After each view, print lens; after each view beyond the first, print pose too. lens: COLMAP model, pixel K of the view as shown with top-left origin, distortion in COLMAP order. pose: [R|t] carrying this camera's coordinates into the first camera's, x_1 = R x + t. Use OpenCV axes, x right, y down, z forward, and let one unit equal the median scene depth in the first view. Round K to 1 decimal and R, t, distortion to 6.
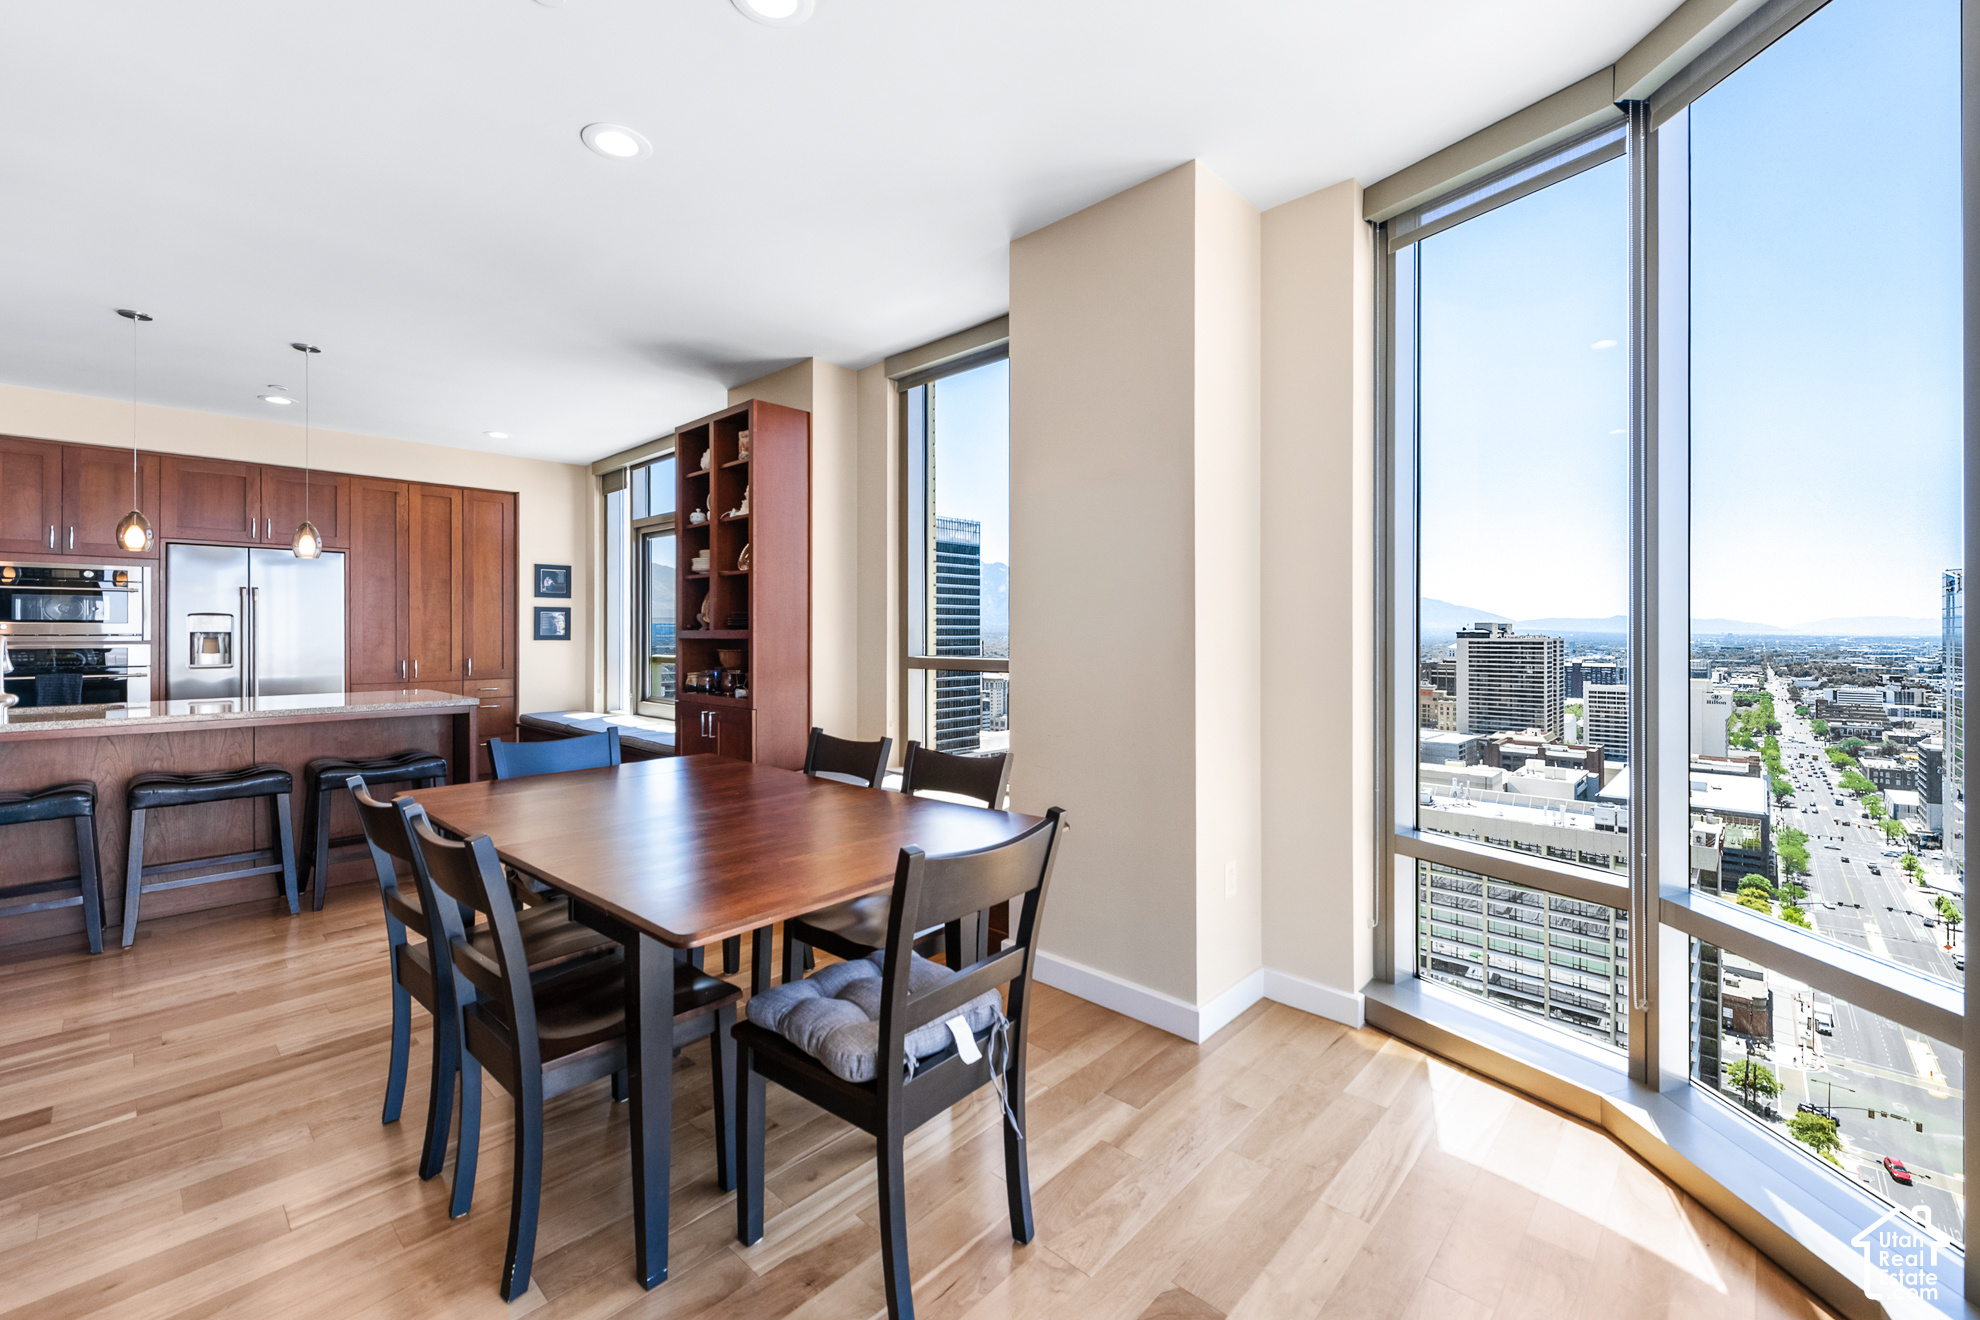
lens RADIAL K [[814.2, 0, 1002.8], [0, 814.2, 628.4], [0, 0, 1]] dist [-0.001990, -0.000525]
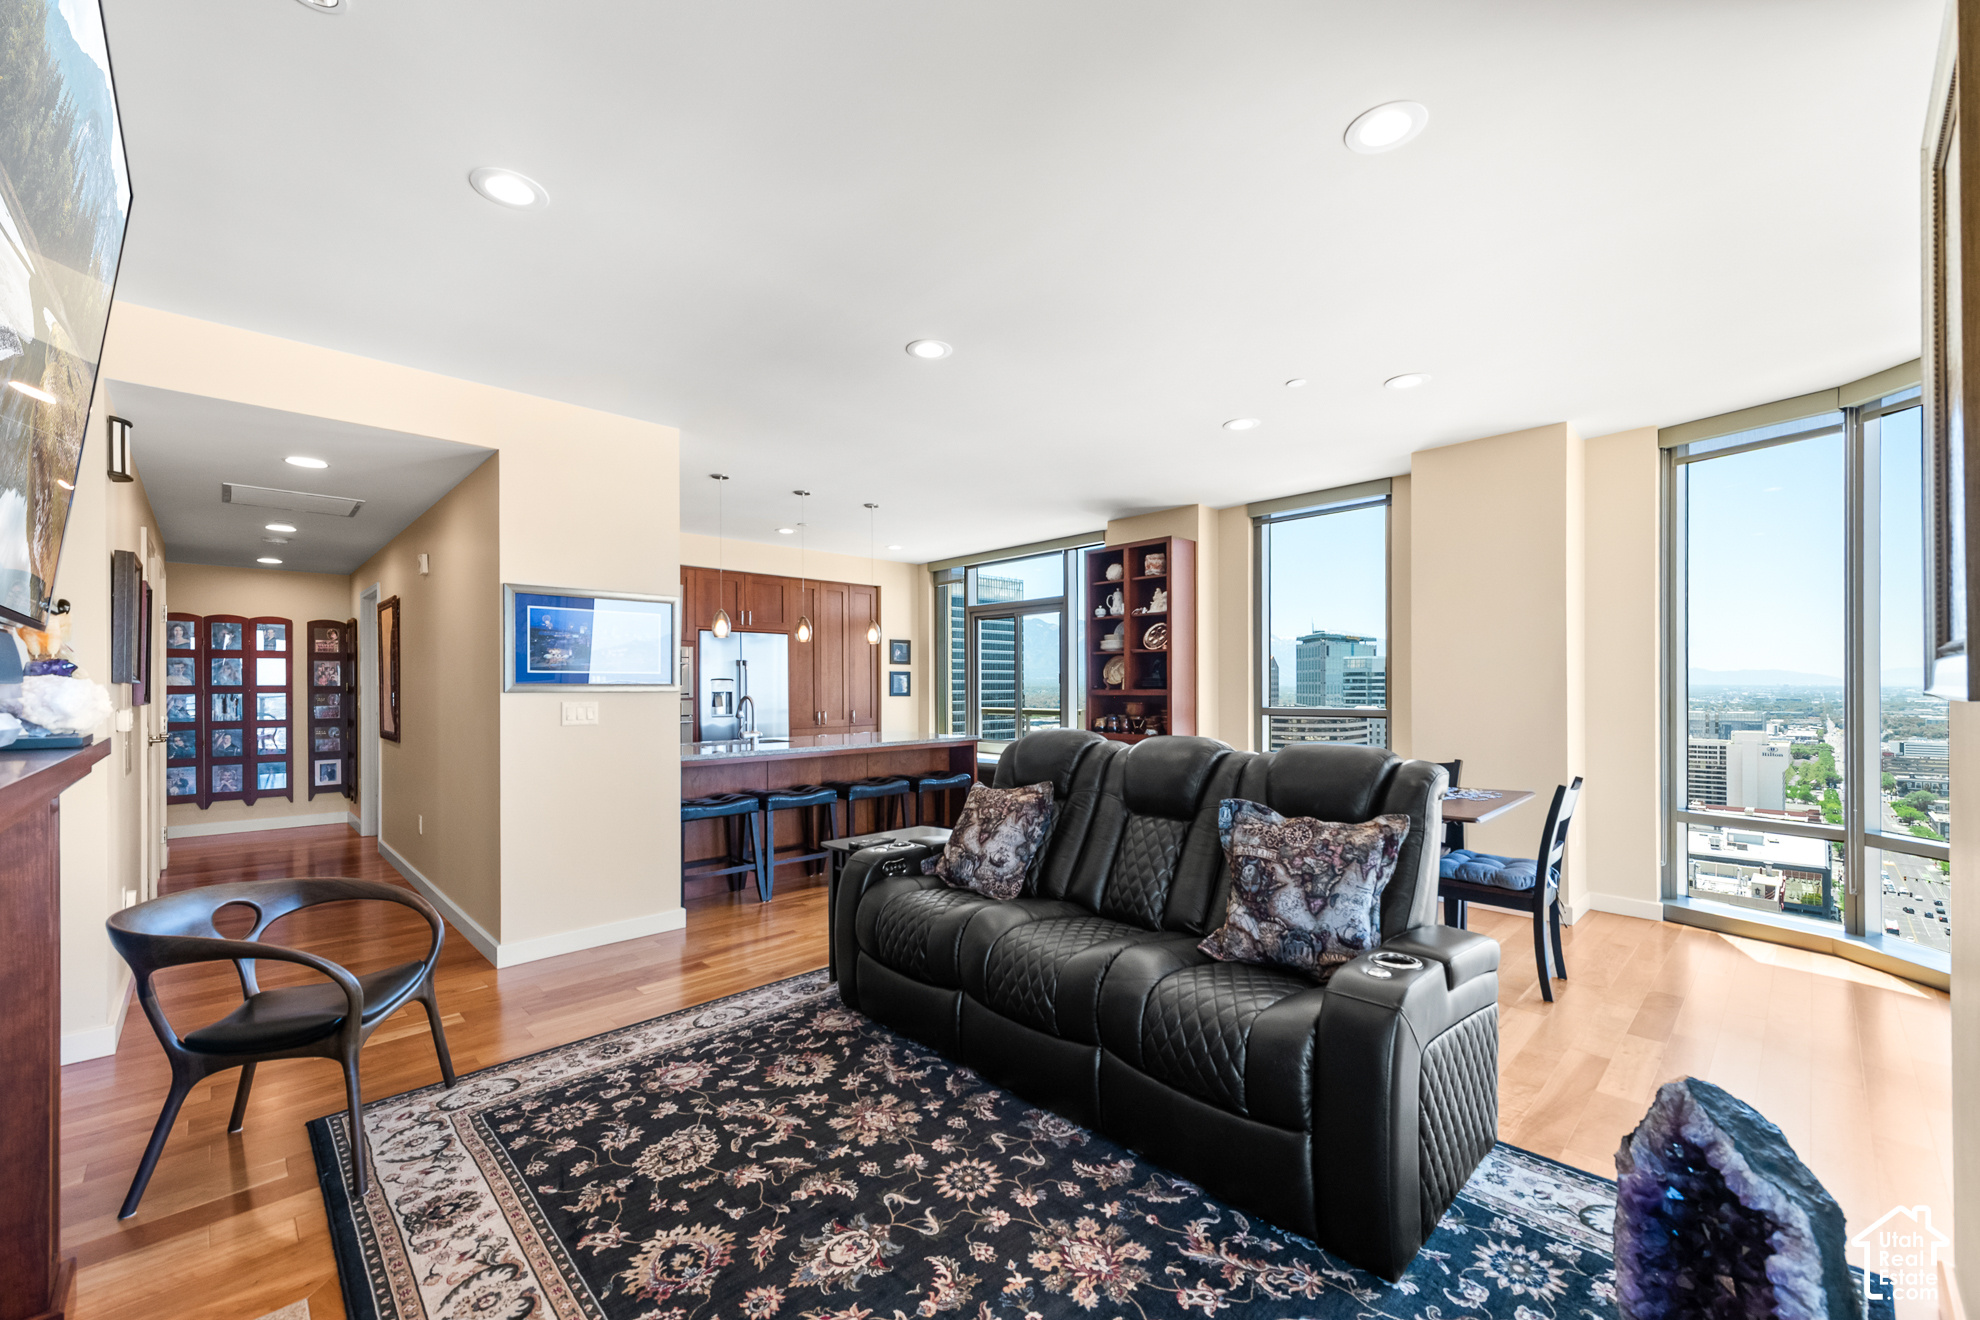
lens RADIAL K [[787.0, 0, 998.4], [0, 787.0, 683.8], [0, 0, 1]] dist [0.001886, 0.000230]
pose [[0.998496, -0.004383, -0.054650, -0.318701], [0.004445, 0.999990, 0.001013, -0.006719], [0.054645, -0.001254, 0.998505, -0.271302]]
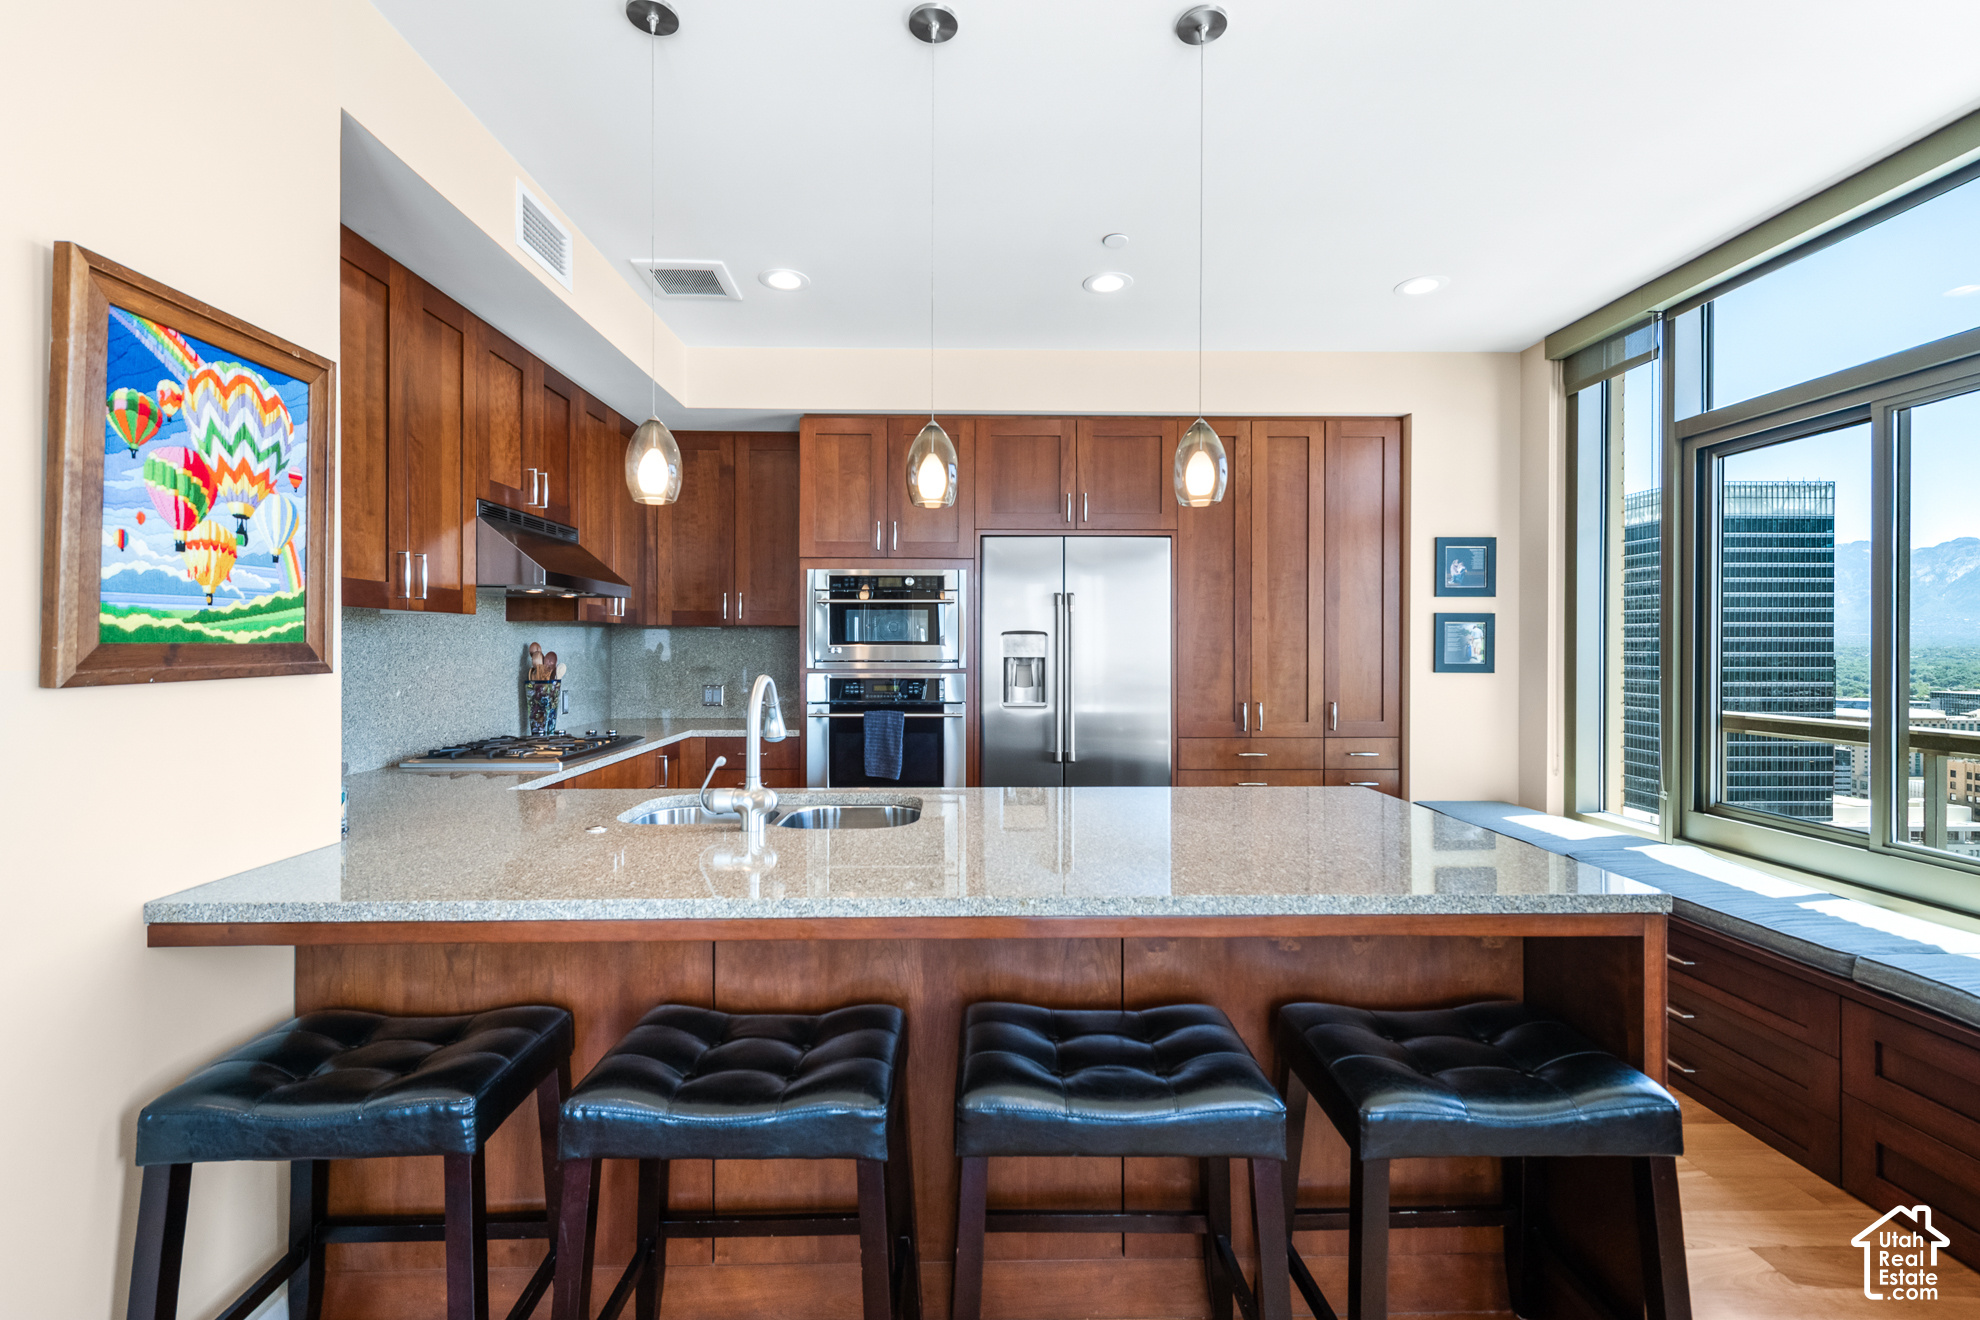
lens RADIAL K [[850.2, 0, 980.9], [0, 850.2, 650.5], [0, 0, 1]] dist [0.014044, -0.000074]
pose [[0.694910, 0.004912, -0.719080, -0.357007], [0.002078, 0.999959, 0.008839, -0.006469], [0.719094, -0.007636, 0.694871, 0.348218]]
